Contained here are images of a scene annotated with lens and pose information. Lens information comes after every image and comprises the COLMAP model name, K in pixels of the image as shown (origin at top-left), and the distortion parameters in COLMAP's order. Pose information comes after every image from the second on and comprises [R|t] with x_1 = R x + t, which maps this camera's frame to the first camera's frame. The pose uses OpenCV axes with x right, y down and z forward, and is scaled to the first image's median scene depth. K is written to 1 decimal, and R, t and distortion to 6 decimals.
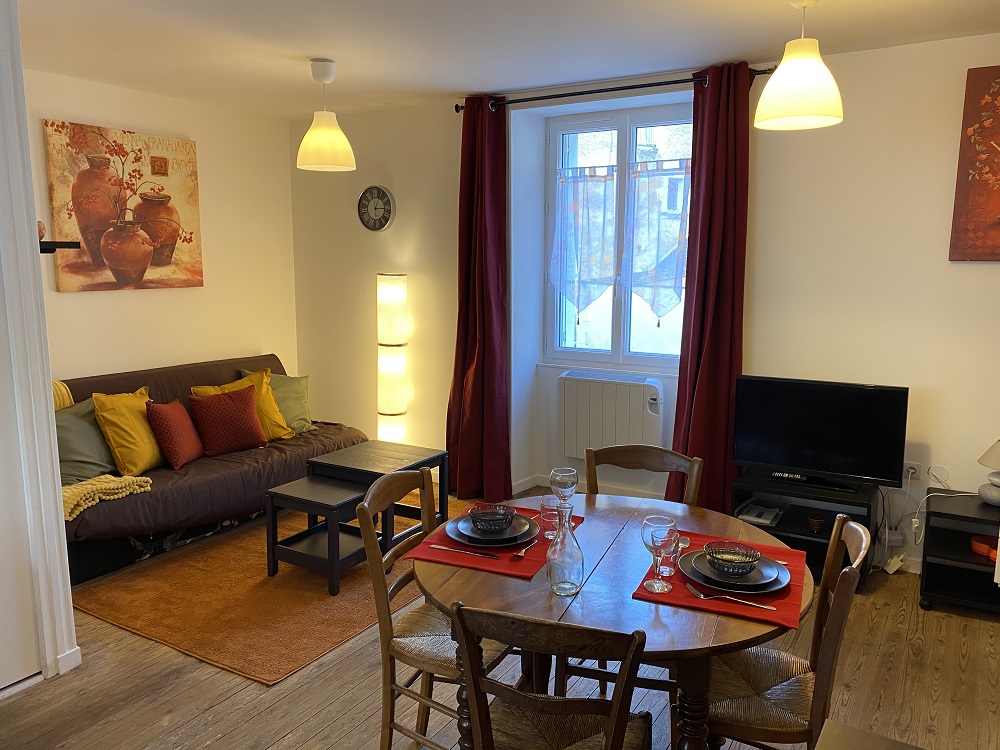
lens RADIAL K [[776.7, 0, 499.2], [0, 776.7, 373.8], [0, 0, 1]] dist [-0.000096, 0.014994]
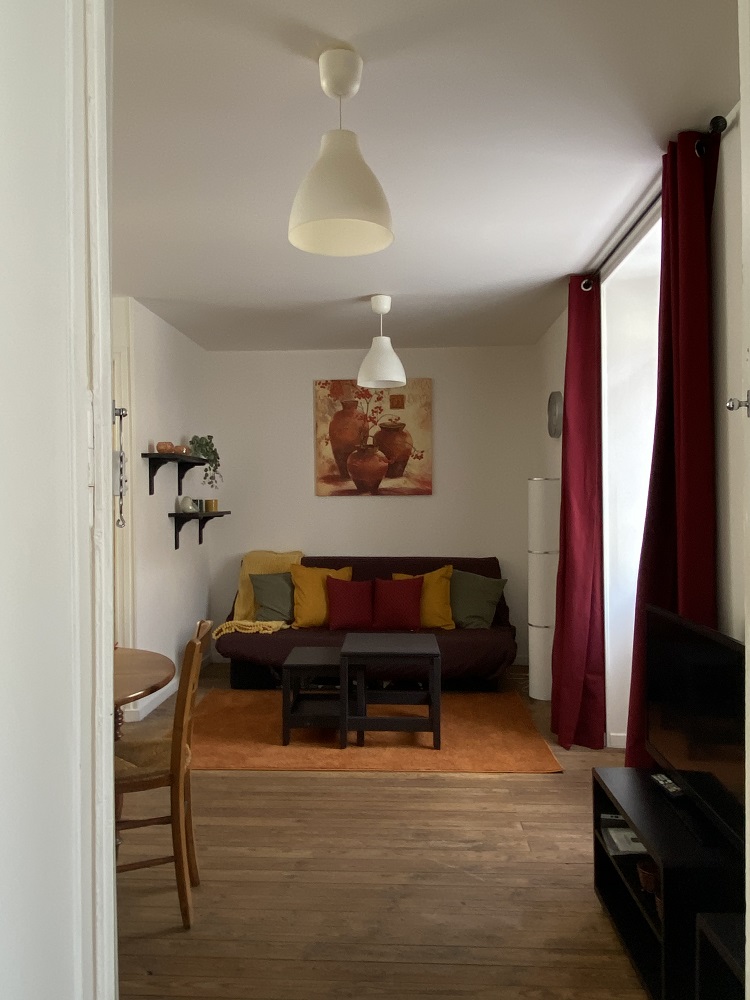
lens RADIAL K [[713.1, 0, 373.5], [0, 713.1, 505.2], [0, 0, 1]] dist [0.001373, -0.000013]
pose [[0.466980, -0.004423, -0.884257, 0.611186], [-0.126280, 0.989405, -0.071638, -0.005715], [0.875205, 0.145118, 0.461473, 0.449962]]
